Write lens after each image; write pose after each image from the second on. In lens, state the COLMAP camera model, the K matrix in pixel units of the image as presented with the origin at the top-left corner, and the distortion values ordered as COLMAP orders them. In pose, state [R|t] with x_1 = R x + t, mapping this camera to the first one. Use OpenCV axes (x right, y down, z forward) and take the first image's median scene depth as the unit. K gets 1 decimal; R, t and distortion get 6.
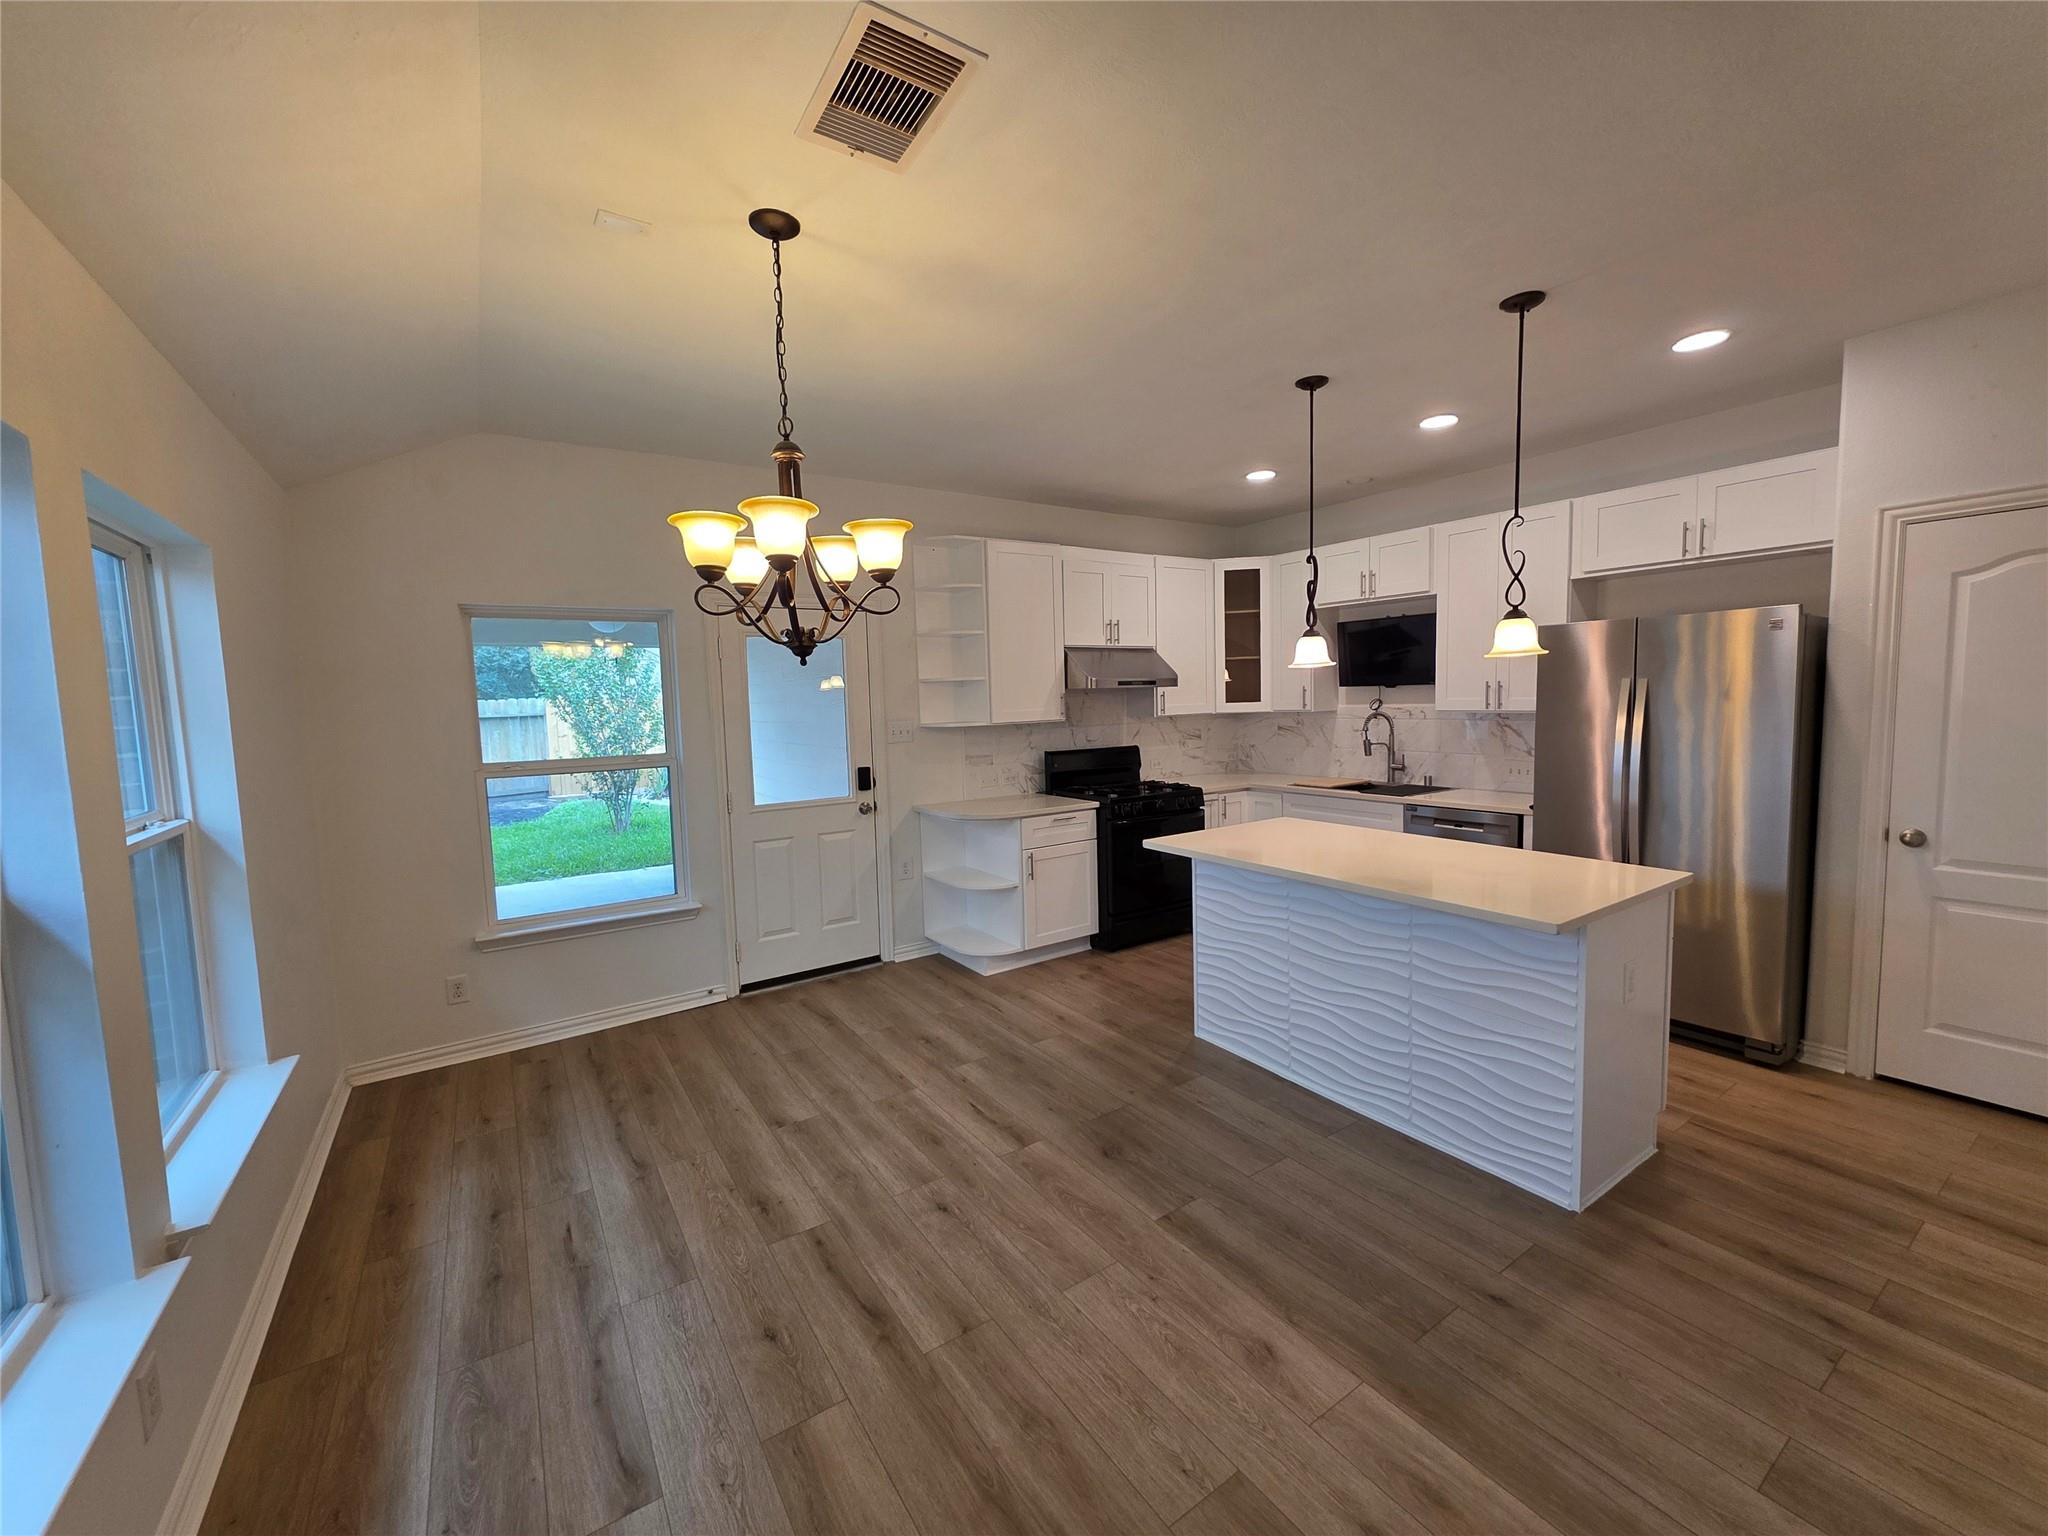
lens RADIAL K [[813.1, 0, 1024.0], [0, 813.1, 762.8], [0, 0, 1]] dist [0.002126, 0.000768]
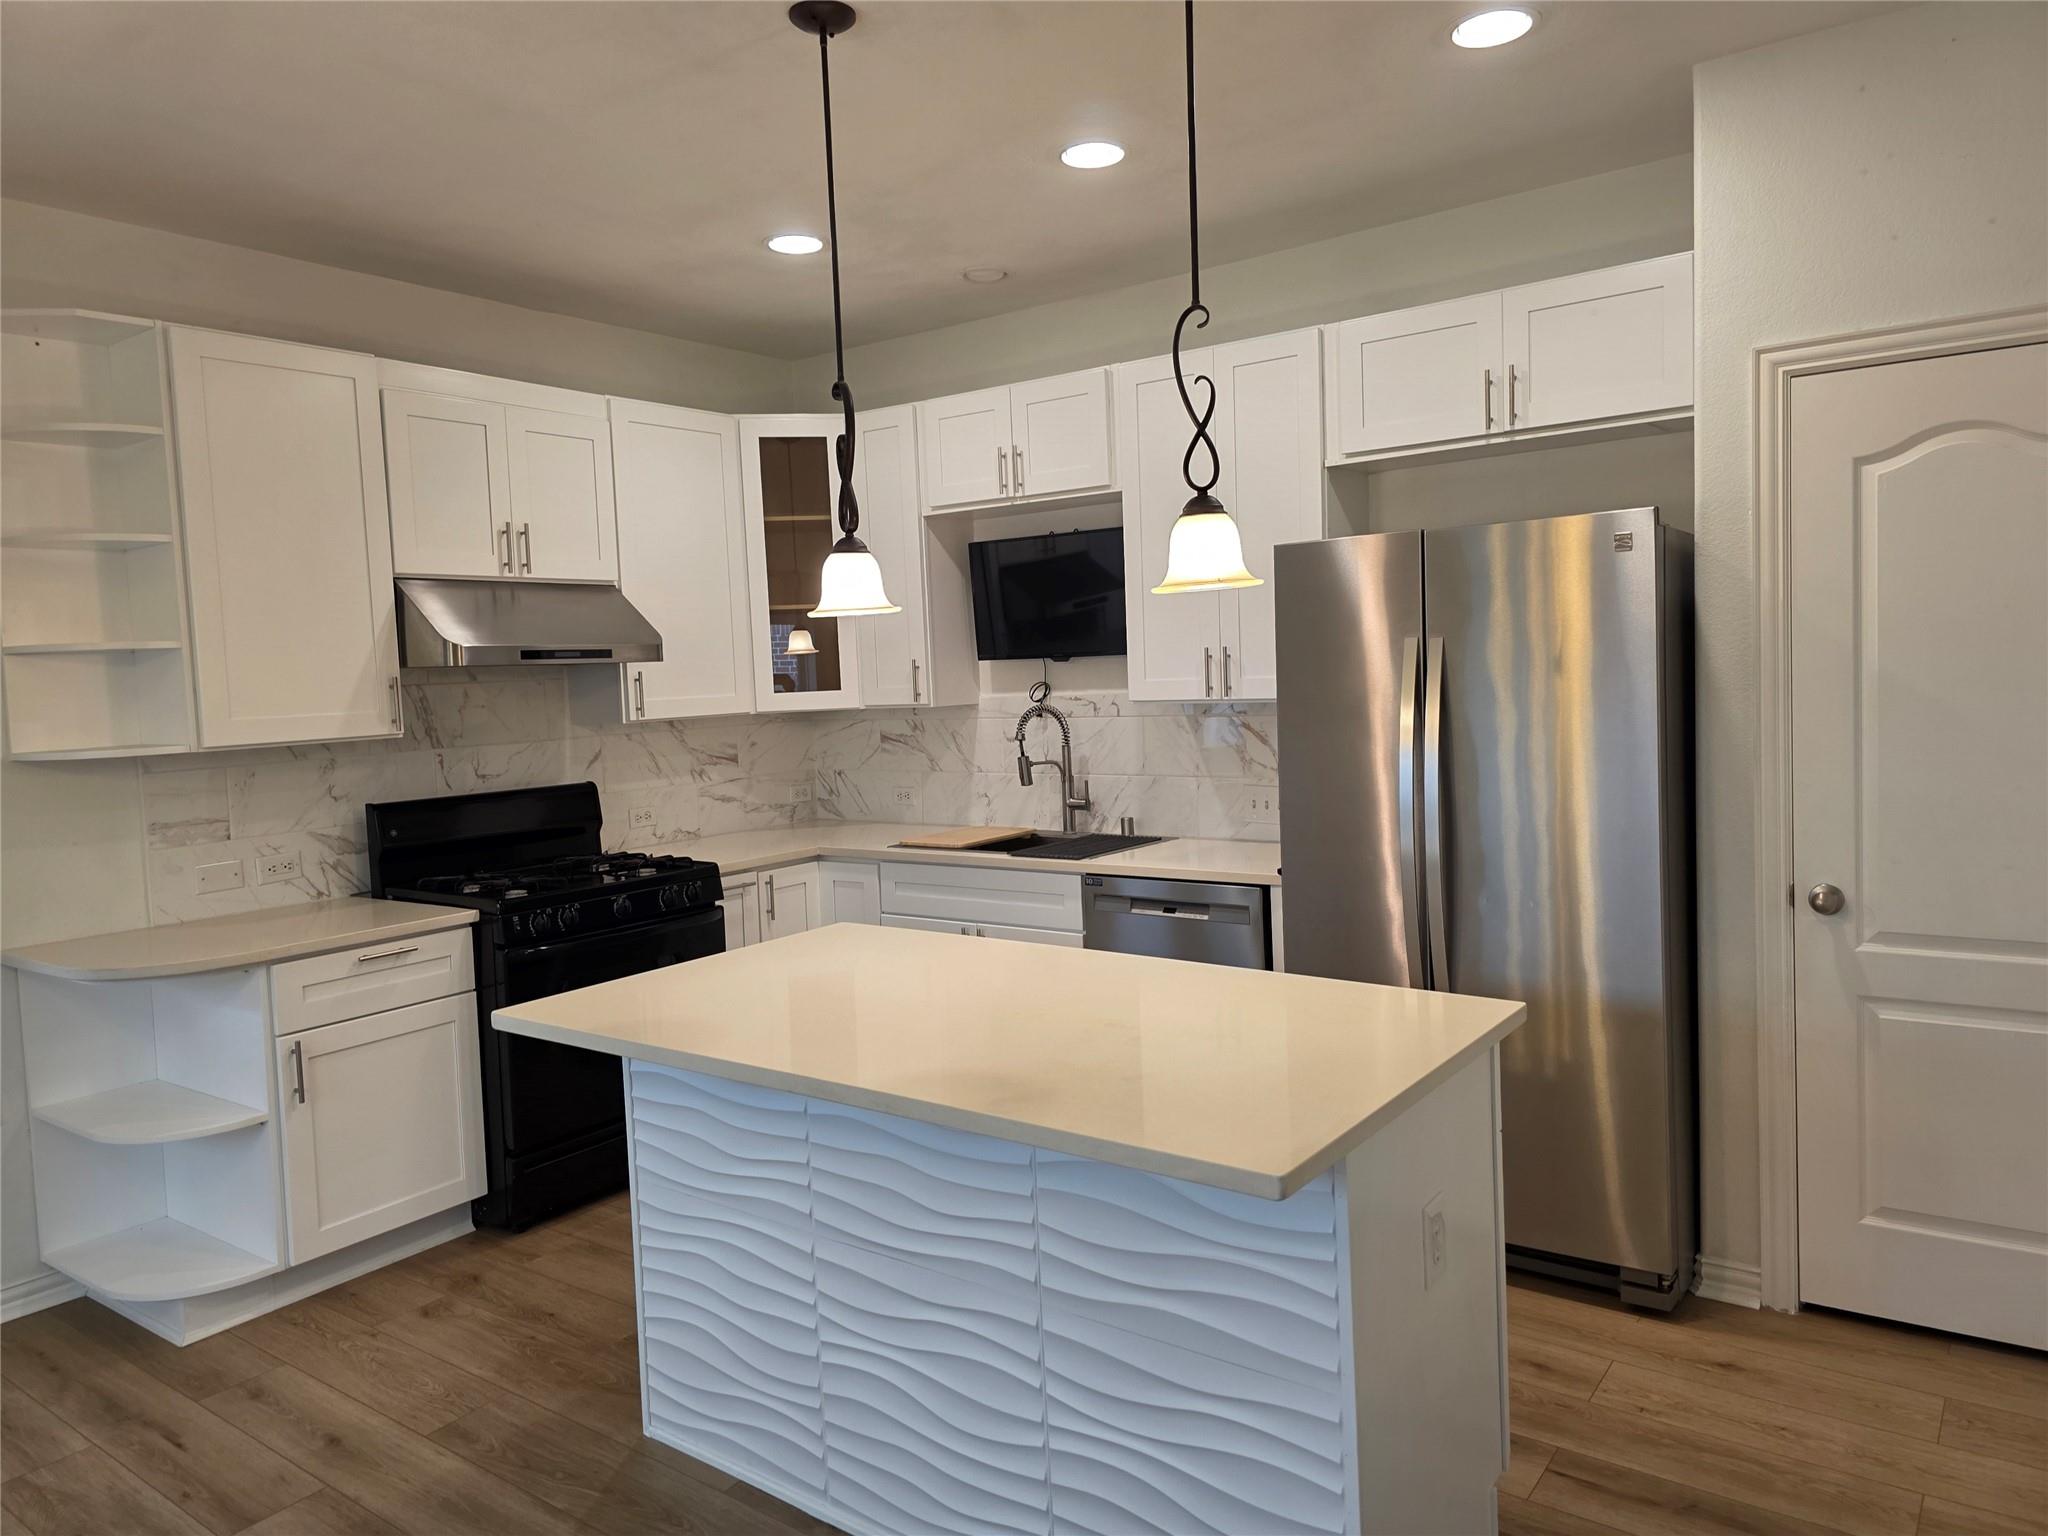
lens RADIAL K [[1376.8, 0, 1033.5], [0, 1376.8, 750.5], [0, 0, 1]] dist [0.065561, -0.055661]
pose [[0.939436, -0.031249, 0.341297, 0.162155], [0.042062, 0.998819, -0.024326, -0.013419], [-0.340134, 0.037209, 0.939641, 0.189791]]
